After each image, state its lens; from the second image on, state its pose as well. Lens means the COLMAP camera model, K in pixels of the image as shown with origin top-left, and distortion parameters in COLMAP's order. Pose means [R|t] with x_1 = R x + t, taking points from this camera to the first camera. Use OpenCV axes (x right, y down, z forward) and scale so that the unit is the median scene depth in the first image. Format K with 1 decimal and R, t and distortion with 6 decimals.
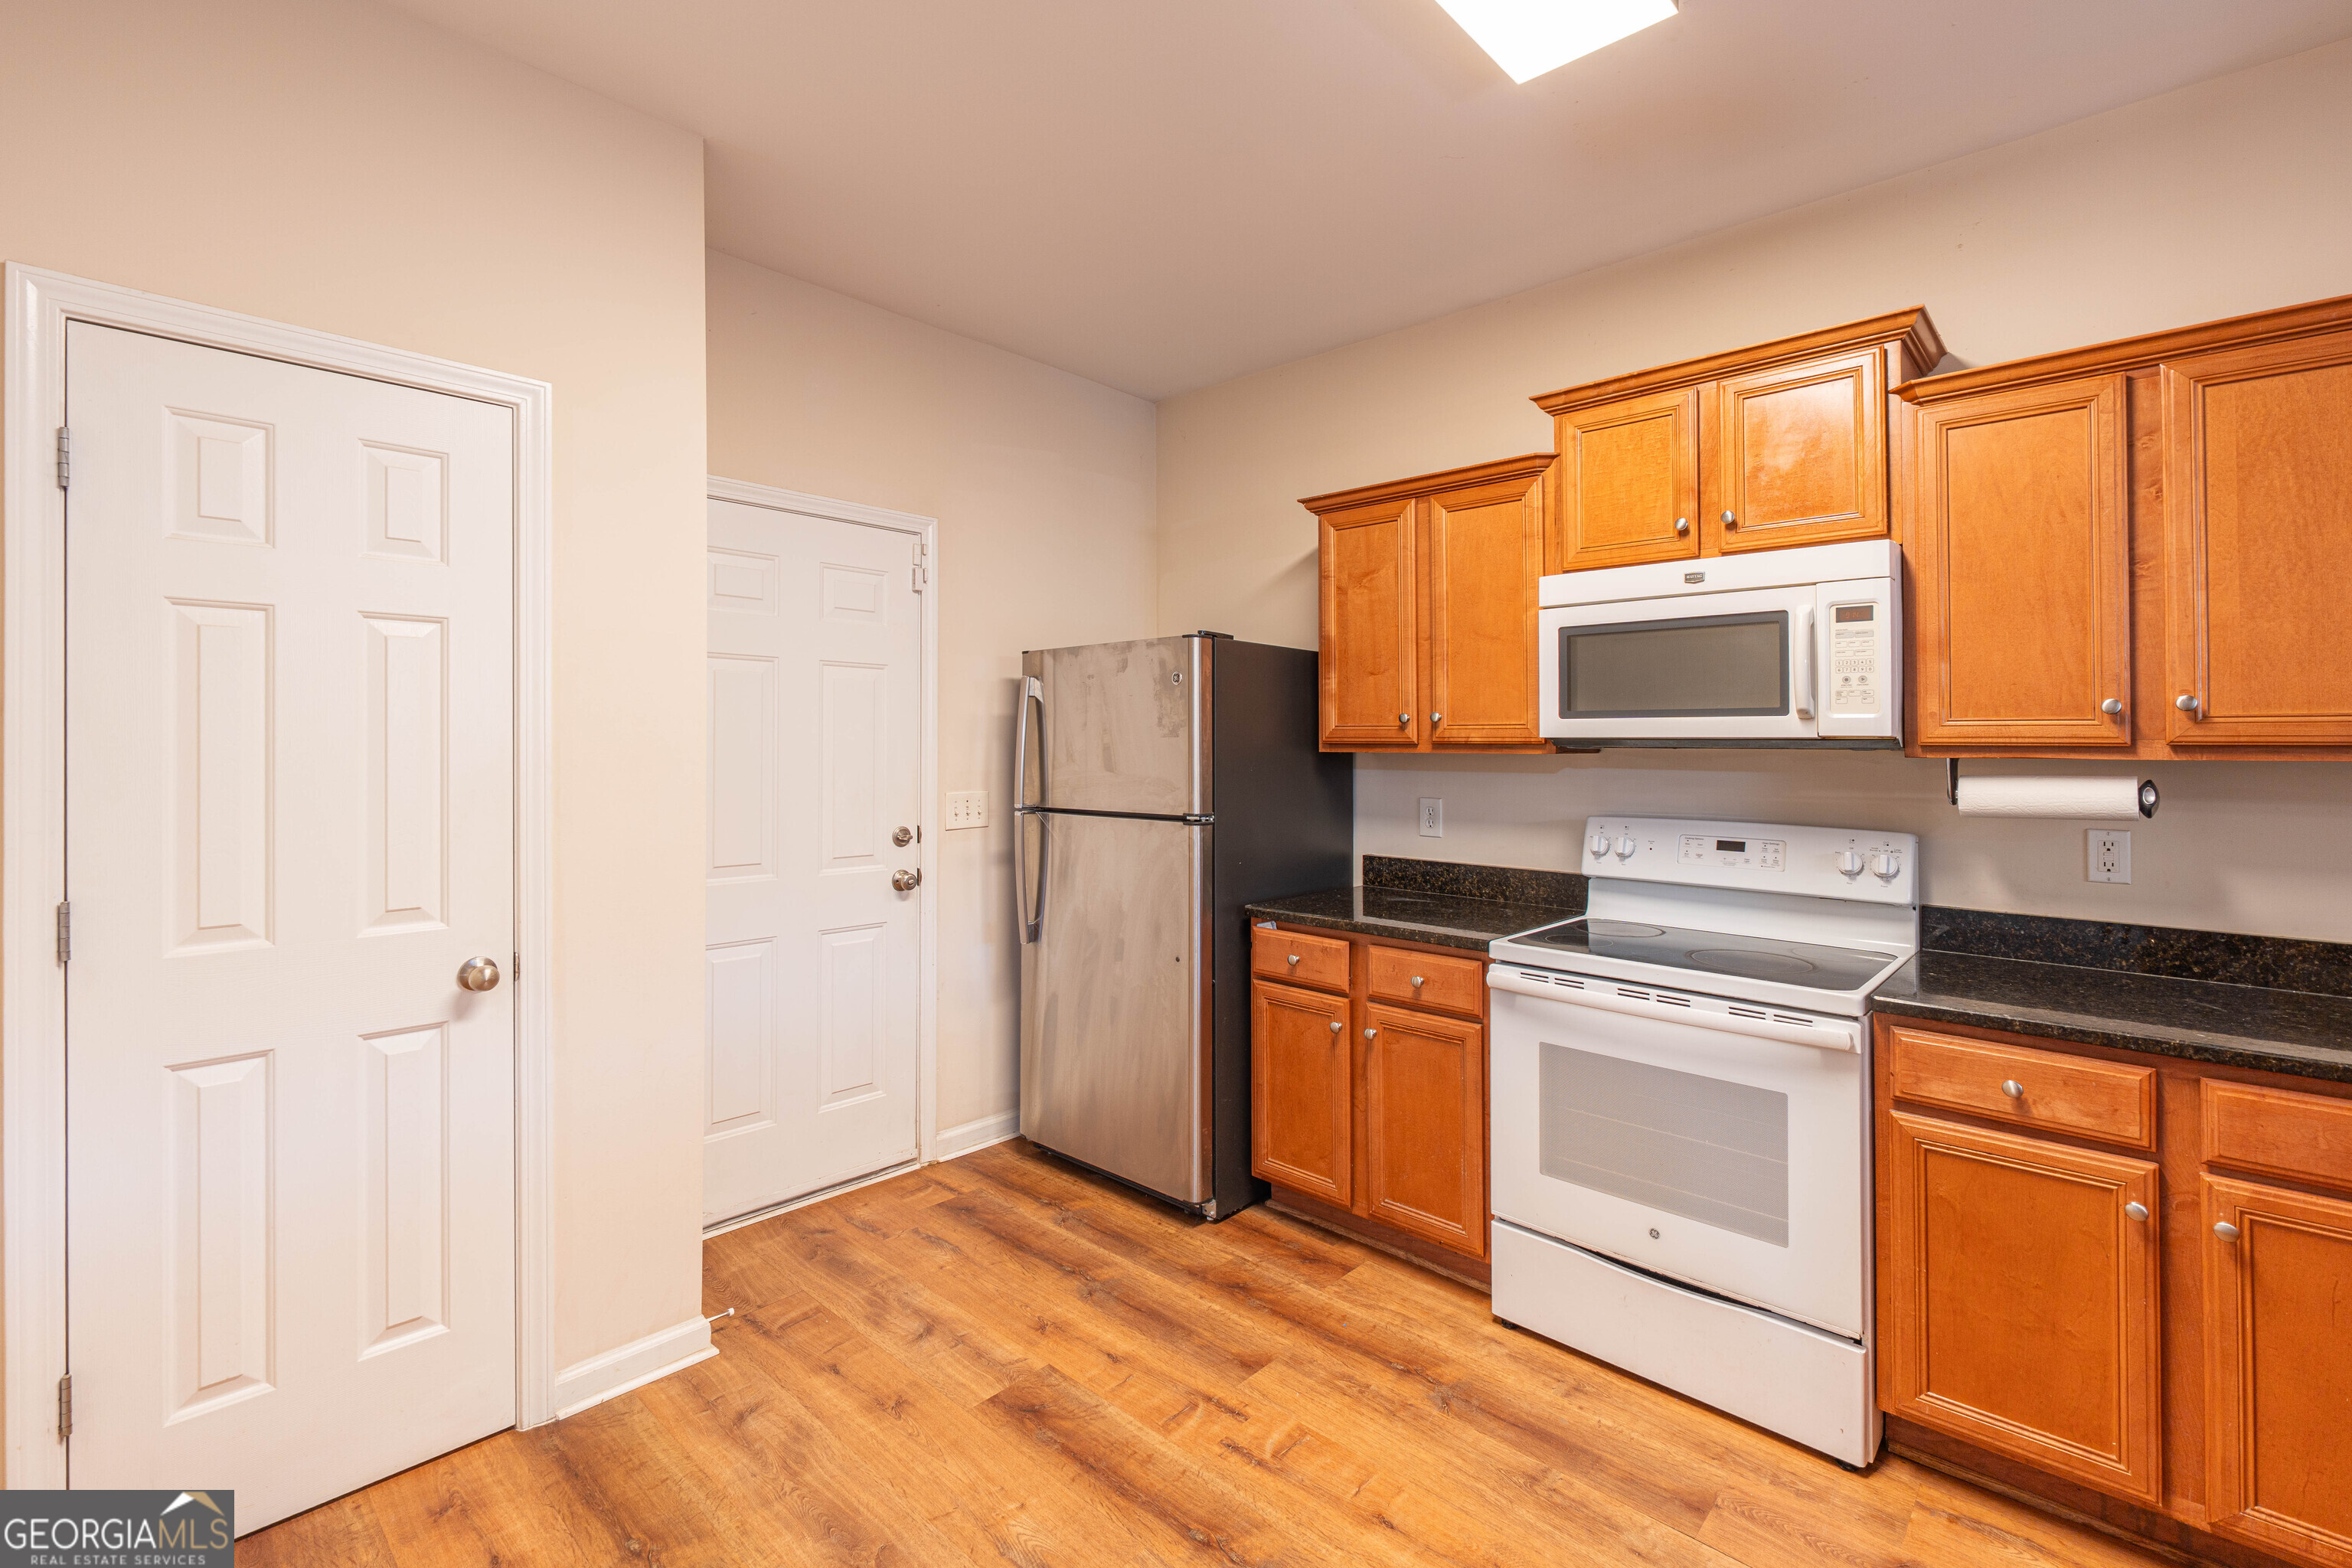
lens RADIAL K [[1018.9, 0, 1184.9], [0, 1018.9, 749.2], [0, 0, 1]] dist [-0.002831, -0.000115]
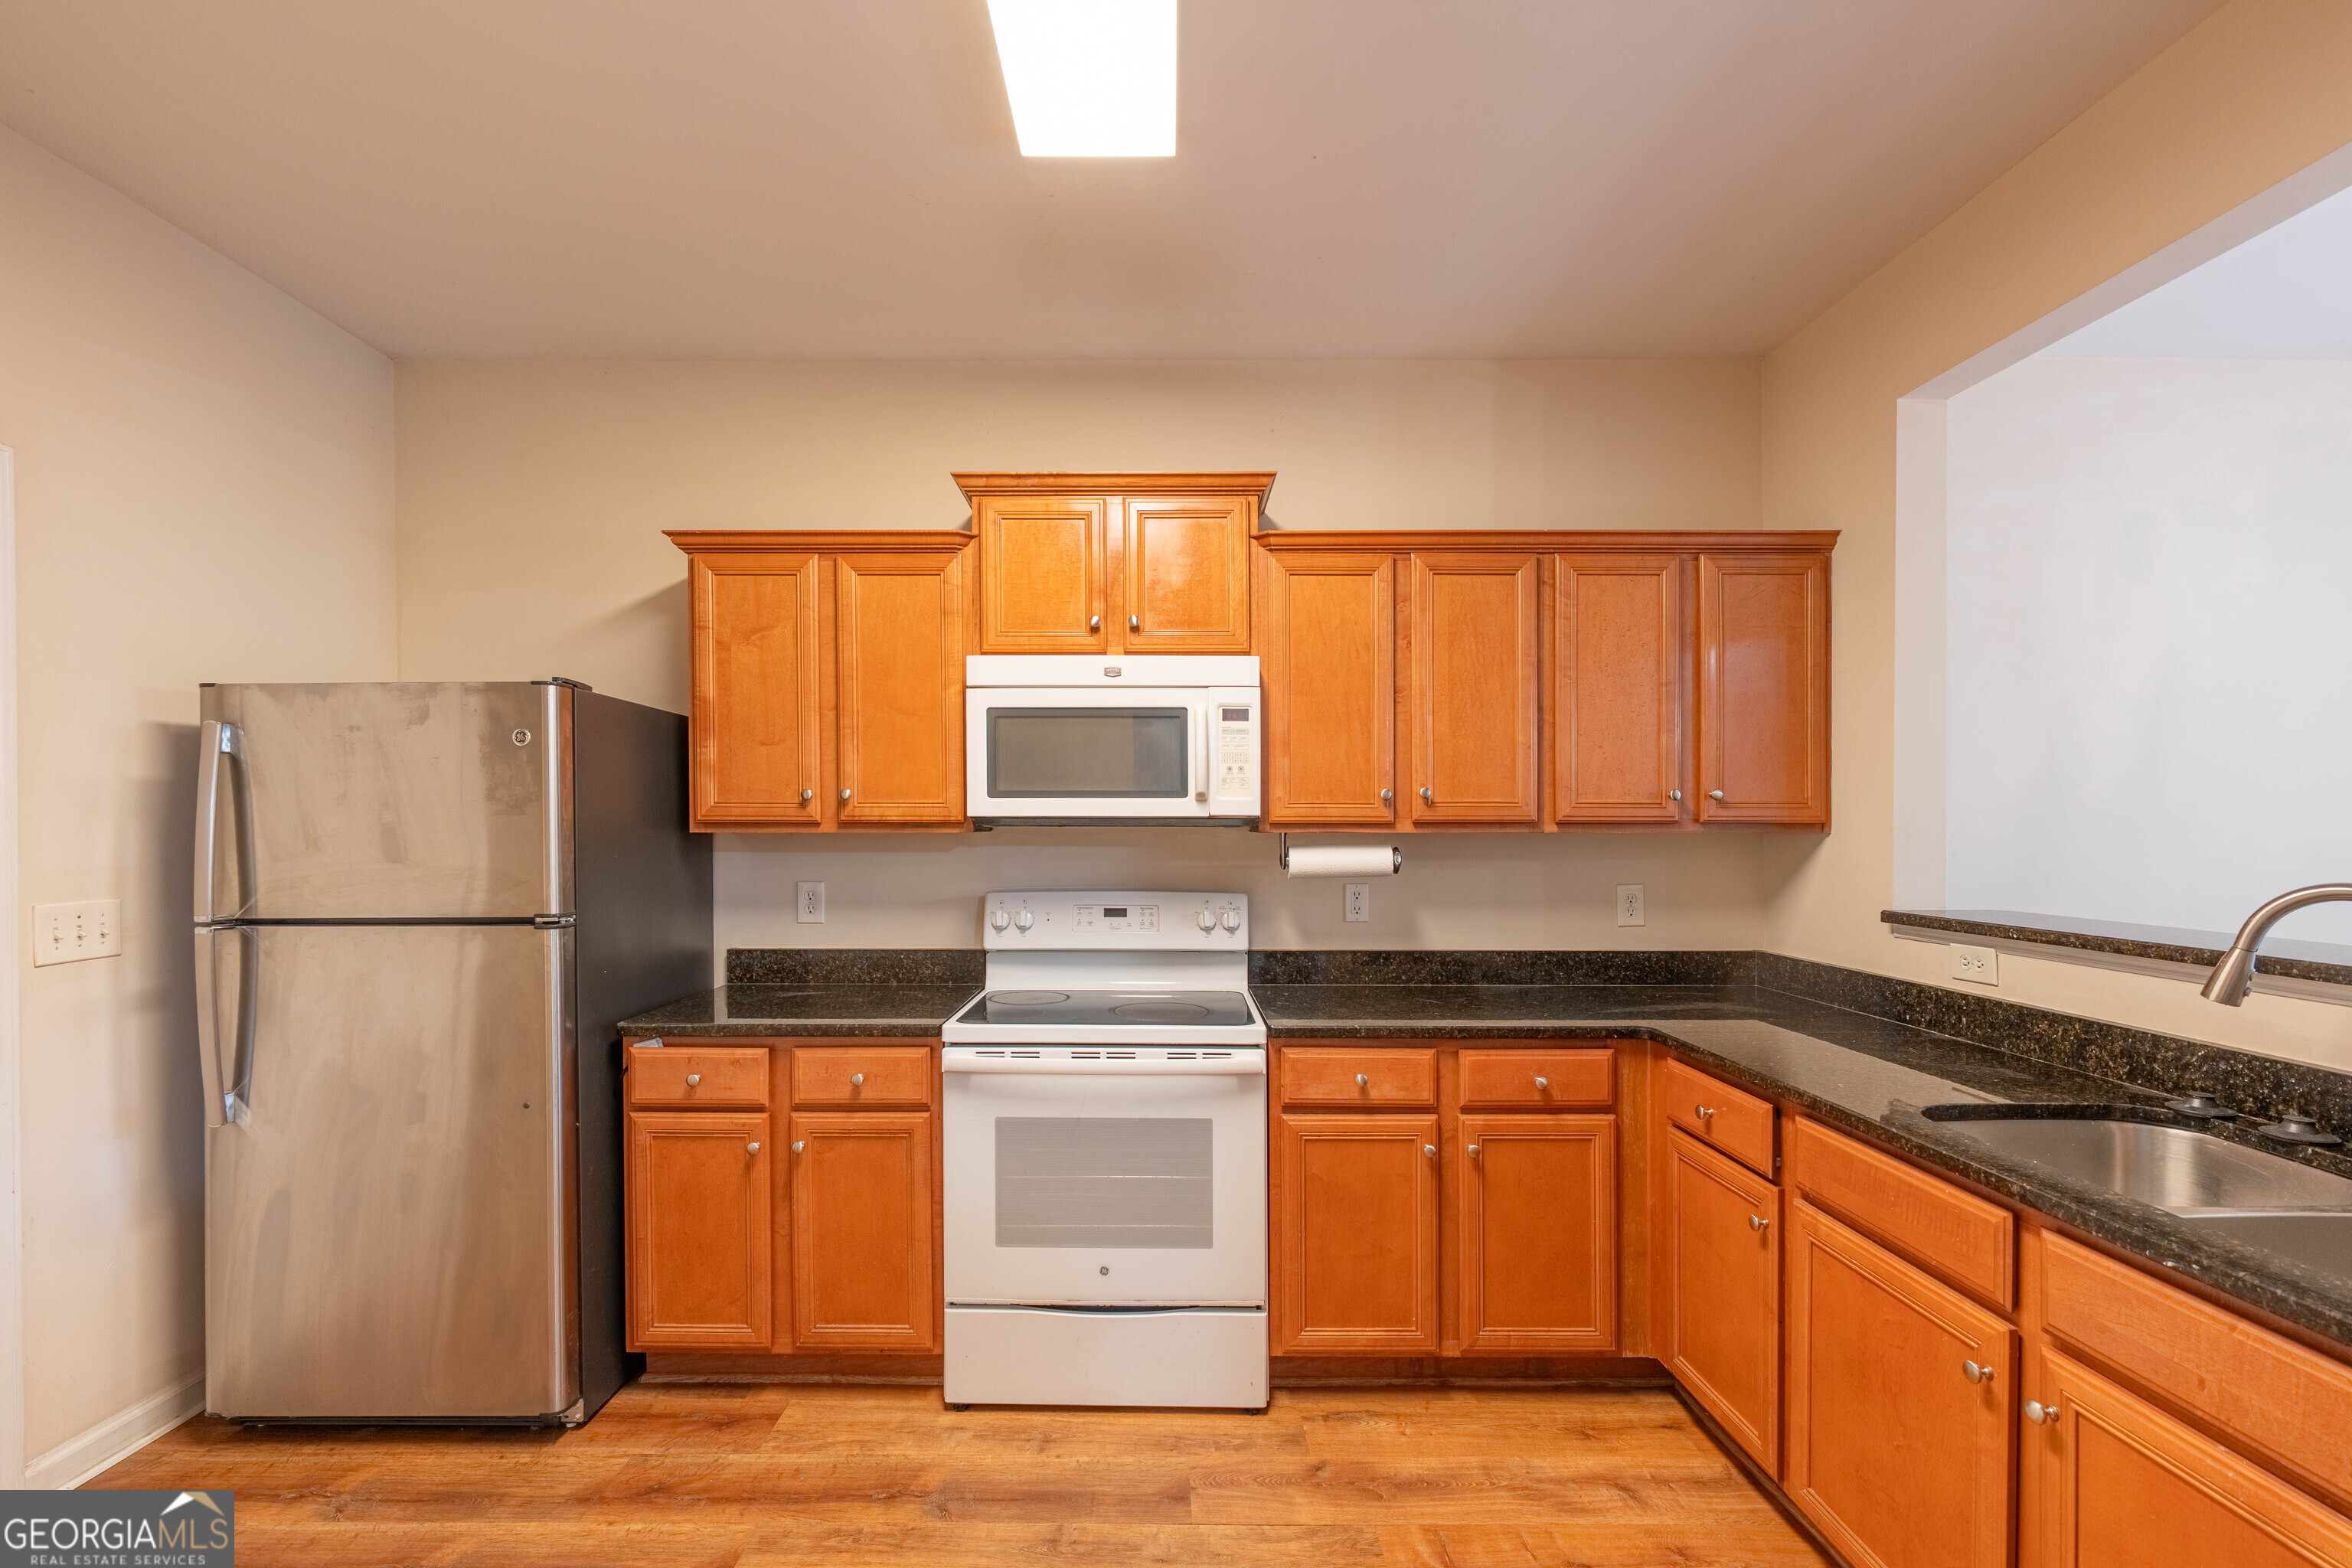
lens RADIAL K [[1018.9, 0, 1148.9], [0, 1018.9, 845.8], [0, 0, 1]] dist [-0.002831, -0.000115]
pose [[0.739669, -0.016451, 0.672769, -0.208998], [0.005991, 0.999823, 0.017861, 0.000858], [-0.672944, -0.009180, 0.739637, 0.148357]]
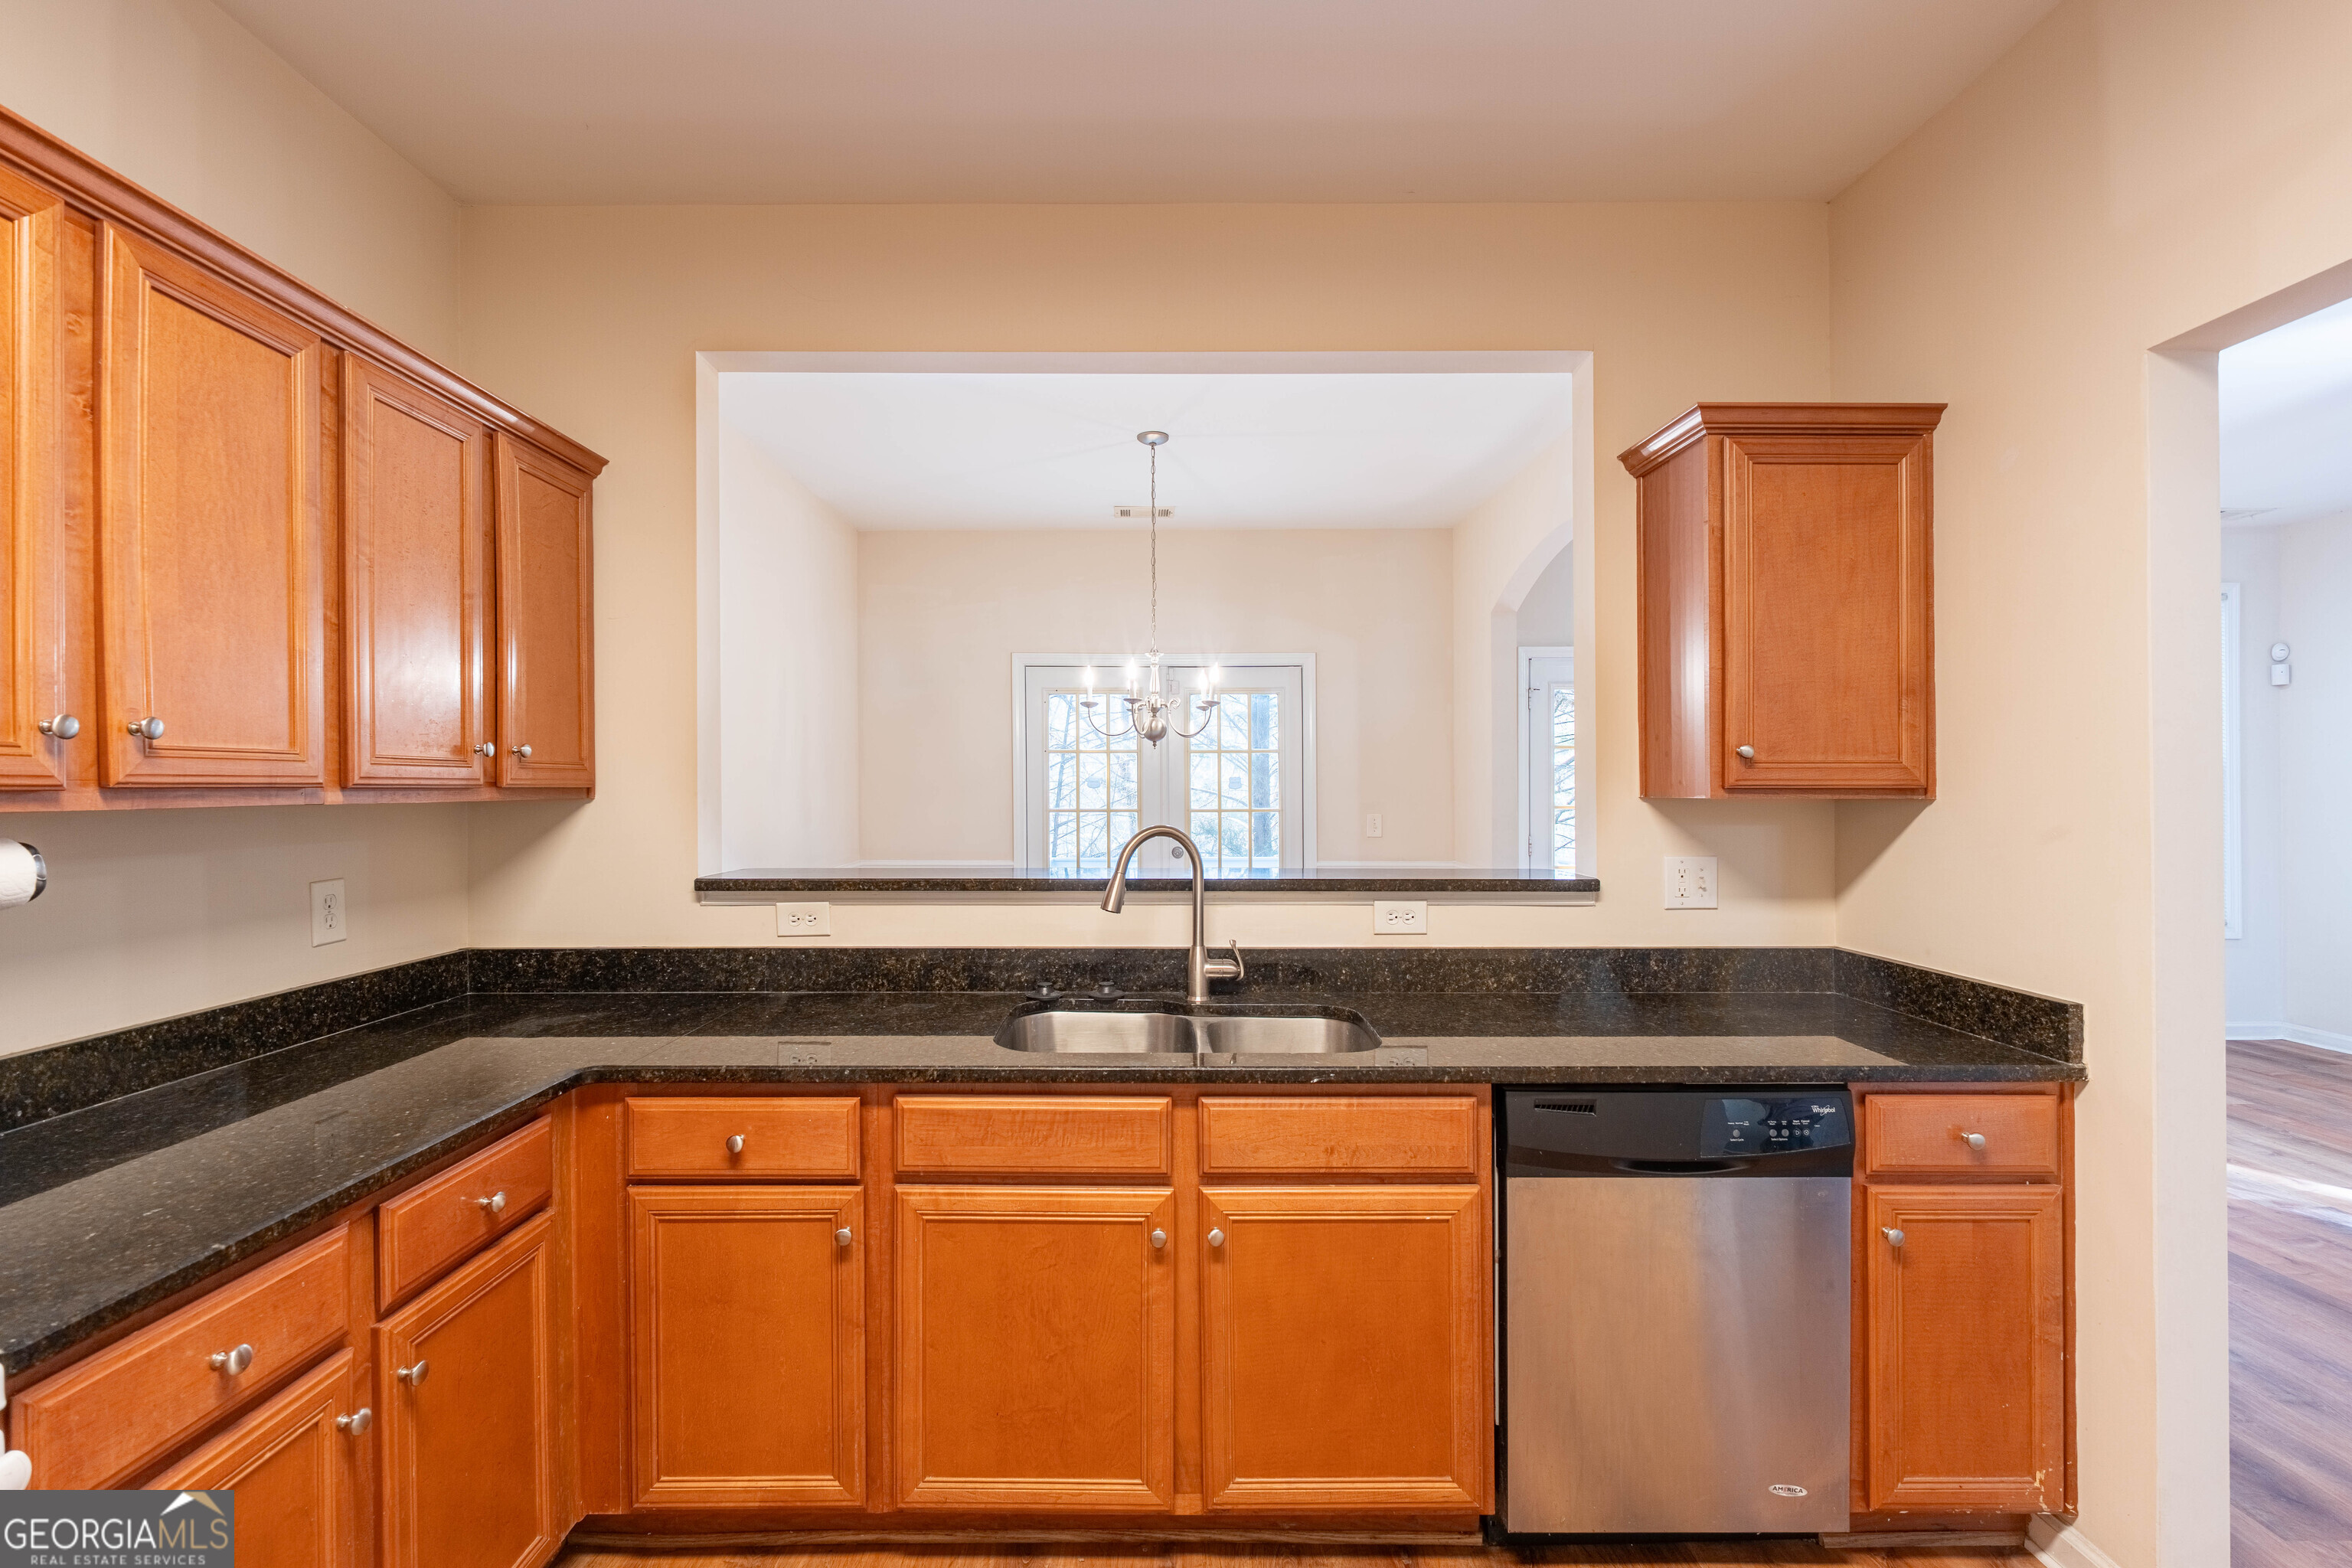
lens RADIAL K [[1018.9, 0, 1156.4], [0, 1018.9, 781.4], [0, 0, 1]] dist [-0.002831, -0.000115]
pose [[-0.679231, -0.000850, 0.733924, 0.000678], [0.001150, 0.999997, 0.002223, -0.007154], [-0.733923, 0.002354, -0.679228, 0.739341]]
